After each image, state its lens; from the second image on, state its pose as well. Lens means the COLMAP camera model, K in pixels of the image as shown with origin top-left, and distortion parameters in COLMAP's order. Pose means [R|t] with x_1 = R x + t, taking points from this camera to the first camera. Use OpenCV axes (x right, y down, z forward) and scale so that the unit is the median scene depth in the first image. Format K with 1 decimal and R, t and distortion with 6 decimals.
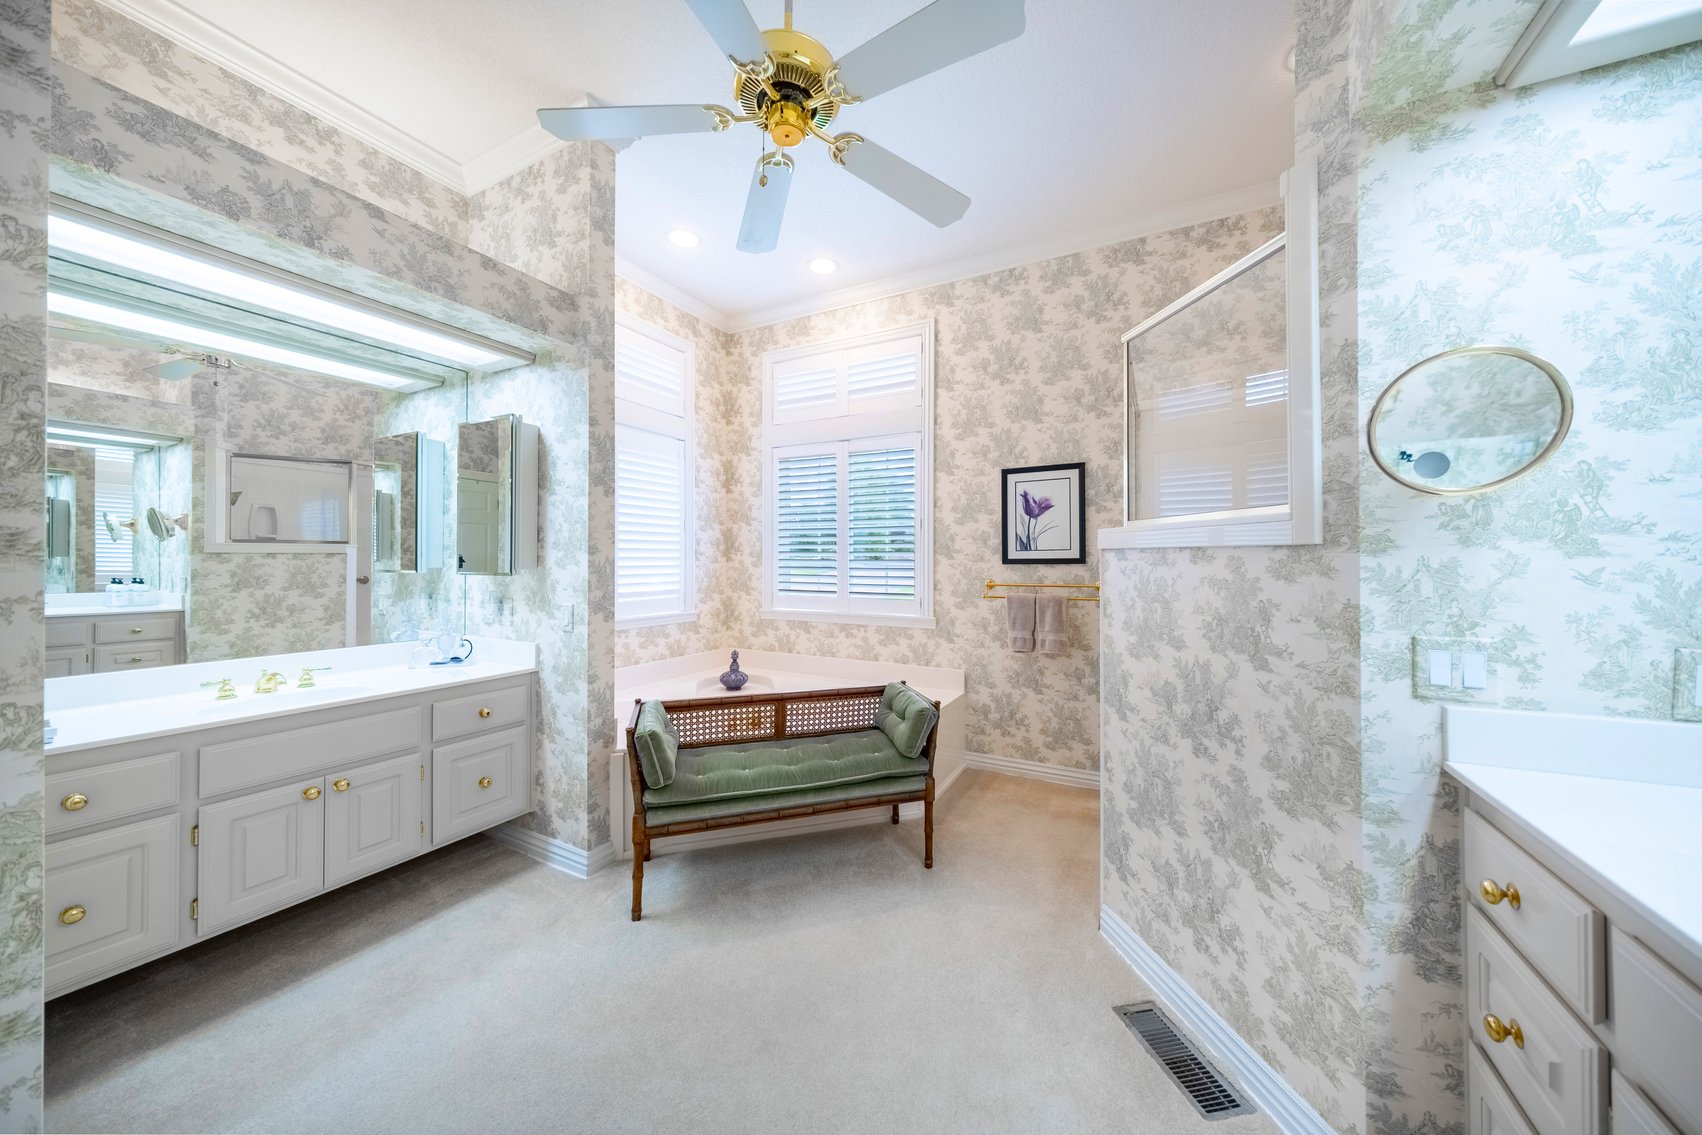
lens RADIAL K [[576.5, 0, 855.9], [0, 576.5, 562.7], [0, 0, 1]] dist [0.001908, -0.001843]
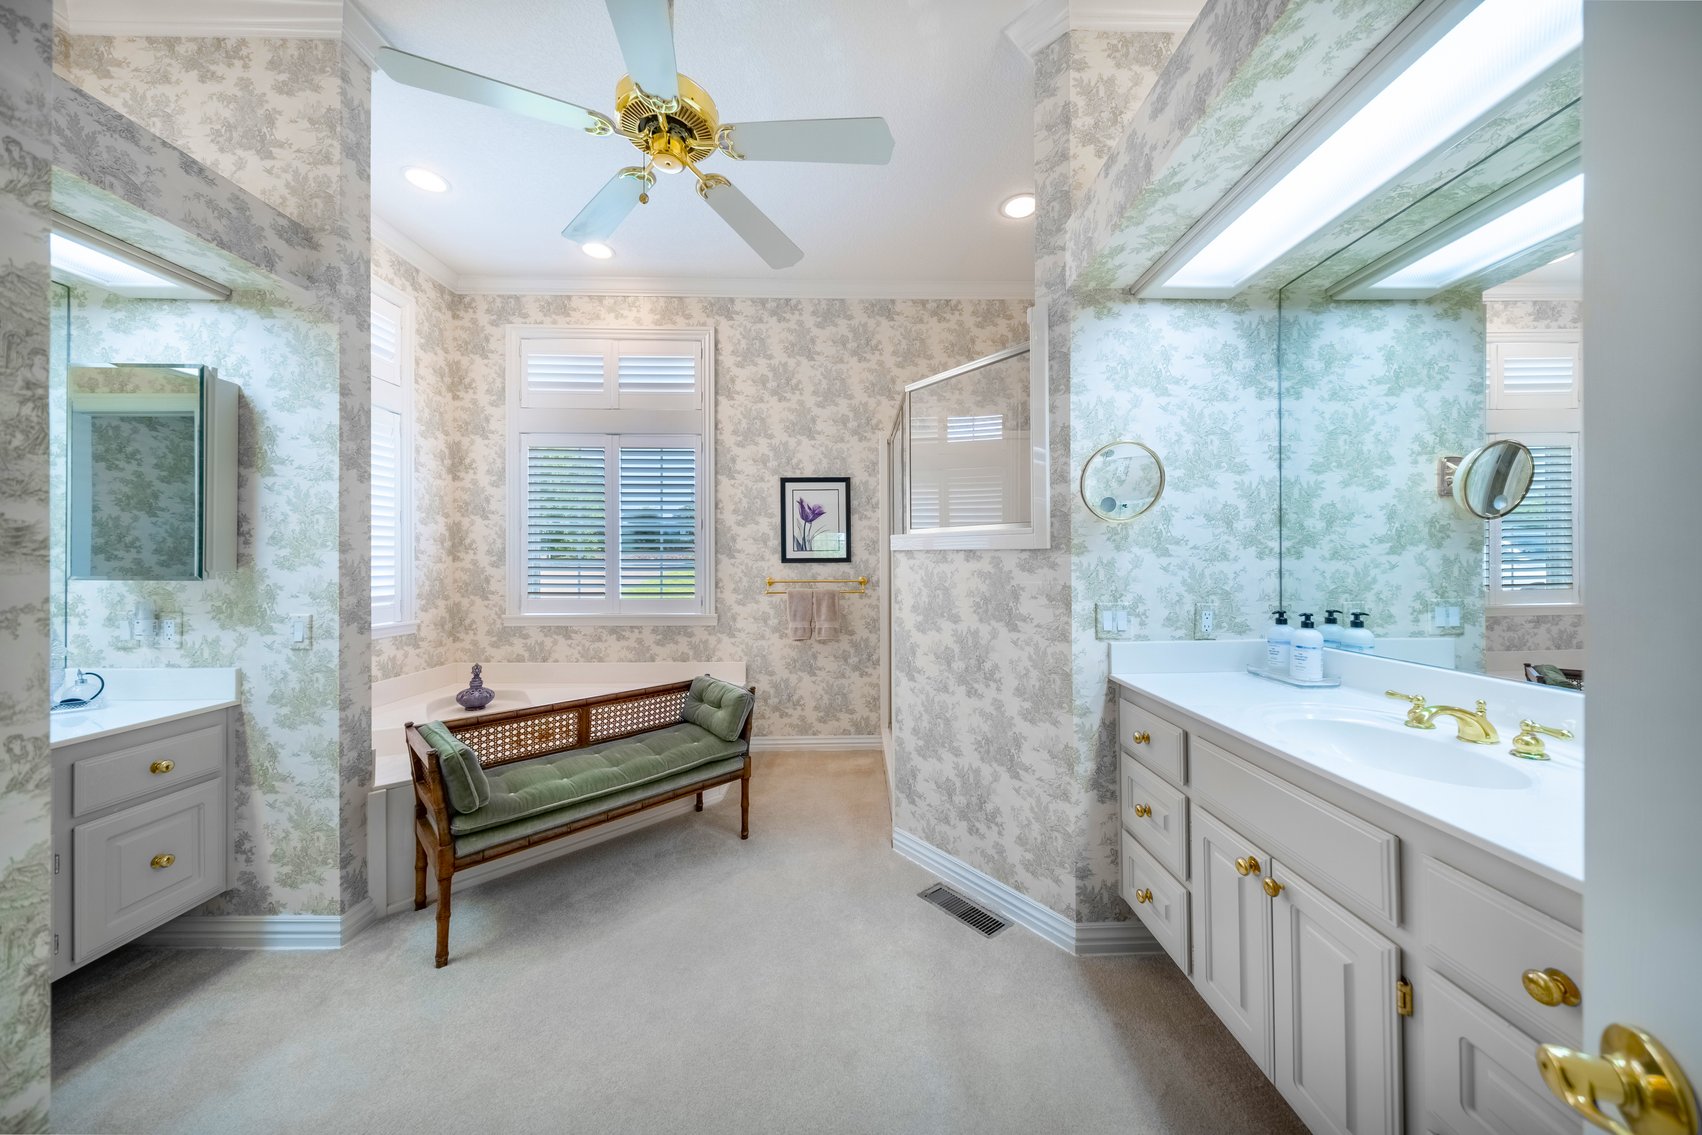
lens RADIAL K [[579.0, 0, 862.2], [0, 579.0, 563.3], [0, 0, 1]] dist [0.007166, -0.002640]
pose [[0.877375, -0.004573, 0.479784, -0.240524], [0.003208, 0.999988, 0.003665, 0.000193], [-0.479795, -0.001676, 0.877379, -0.090532]]
